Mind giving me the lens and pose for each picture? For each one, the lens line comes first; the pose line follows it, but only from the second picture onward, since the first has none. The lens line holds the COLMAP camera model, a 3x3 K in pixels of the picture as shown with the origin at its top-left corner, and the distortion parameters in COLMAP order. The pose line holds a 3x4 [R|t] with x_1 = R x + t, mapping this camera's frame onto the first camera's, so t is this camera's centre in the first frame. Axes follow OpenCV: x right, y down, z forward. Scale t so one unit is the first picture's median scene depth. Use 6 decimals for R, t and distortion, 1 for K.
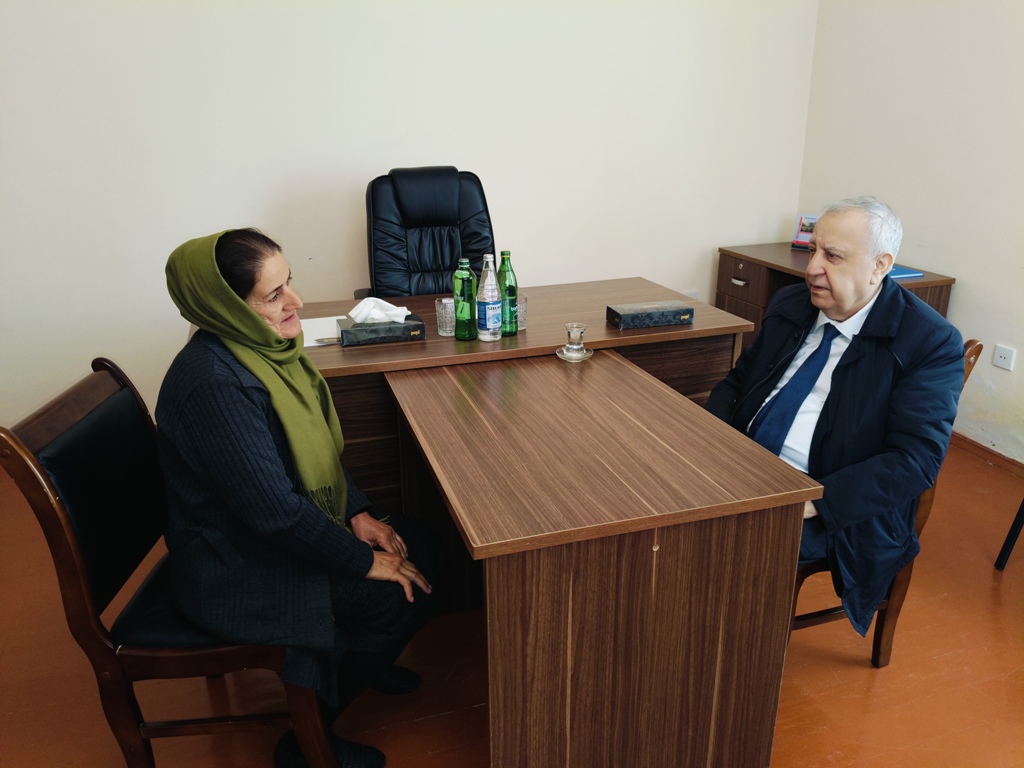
lens RADIAL K [[781.3, 0, 517.4], [0, 781.3, 384.4], [0, 0, 1]] dist [-0.001258, -0.012729]
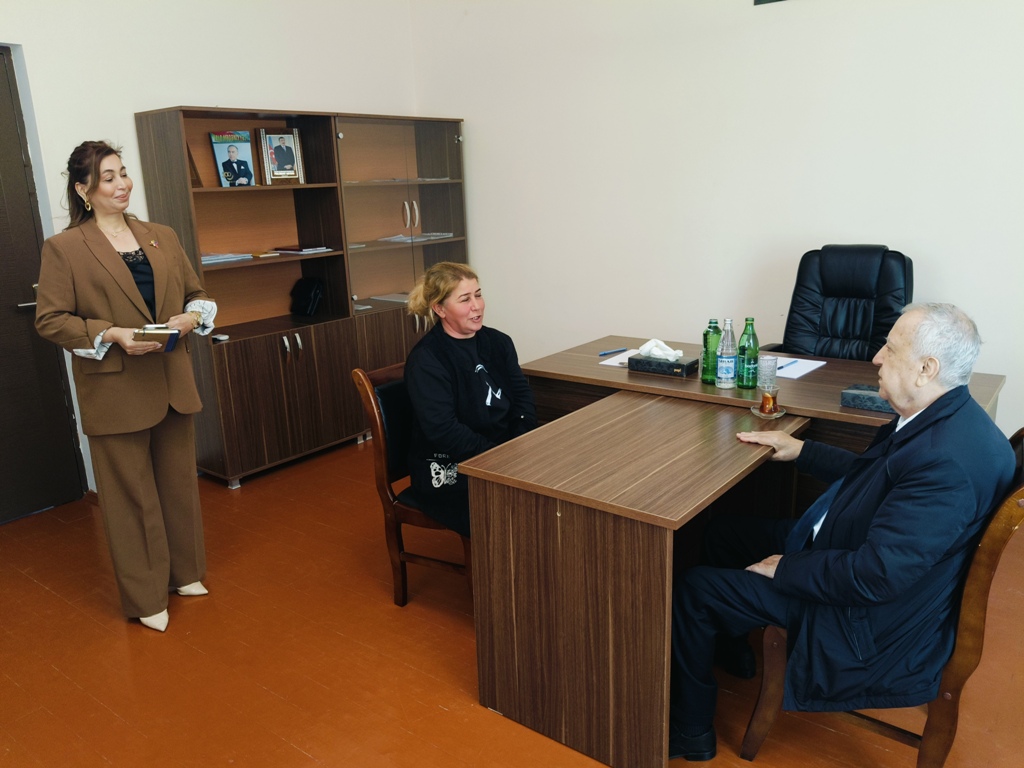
lens RADIAL K [[781.3, 0, 504.2], [0, 781.3, 358.0], [0, 0, 1]] dist [-0.001258, -0.012729]
pose [[0.559580, 0.169827, -0.811190, 1.055468], [-0.244839, 0.968969, 0.033963, -0.082681], [0.791786, 0.179605, 0.583795, 0.009690]]
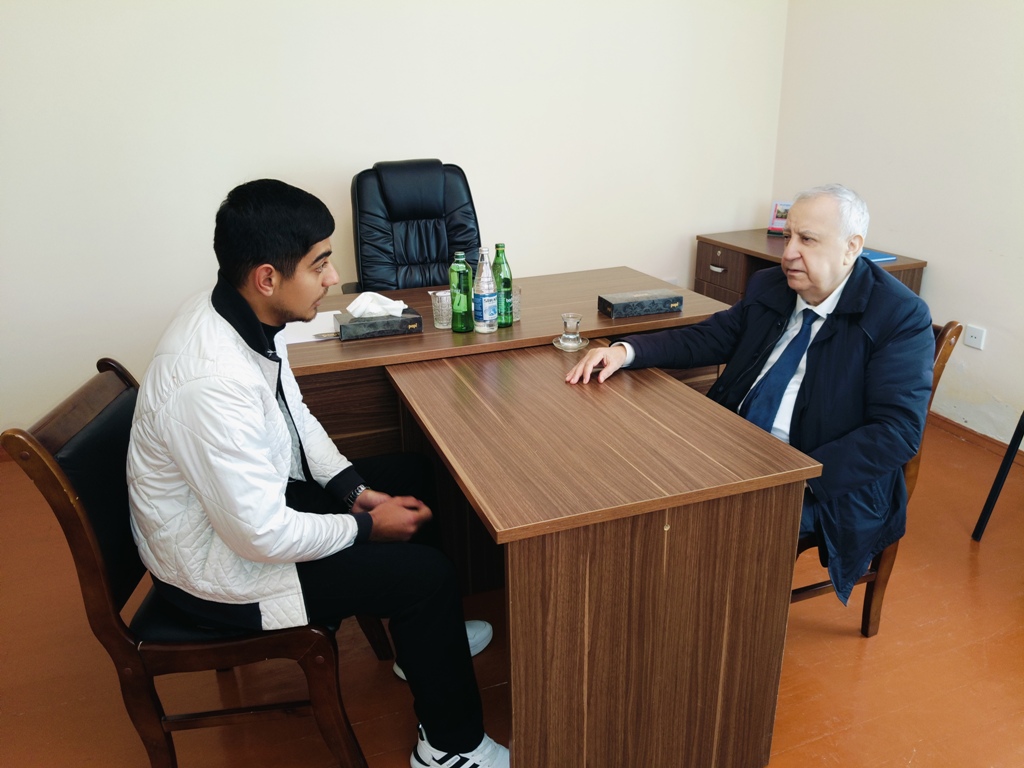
lens RADIAL K [[781.3, 0, 519.4], [0, 781.3, 384.5], [0, 0, 1]] dist [-0.001258, -0.012729]
pose [[0.998928, -0.024564, 0.039226, -0.047155], [0.024016, 0.999608, 0.014378, -0.001698], [-0.039564, -0.013420, 0.999127, -0.028548]]
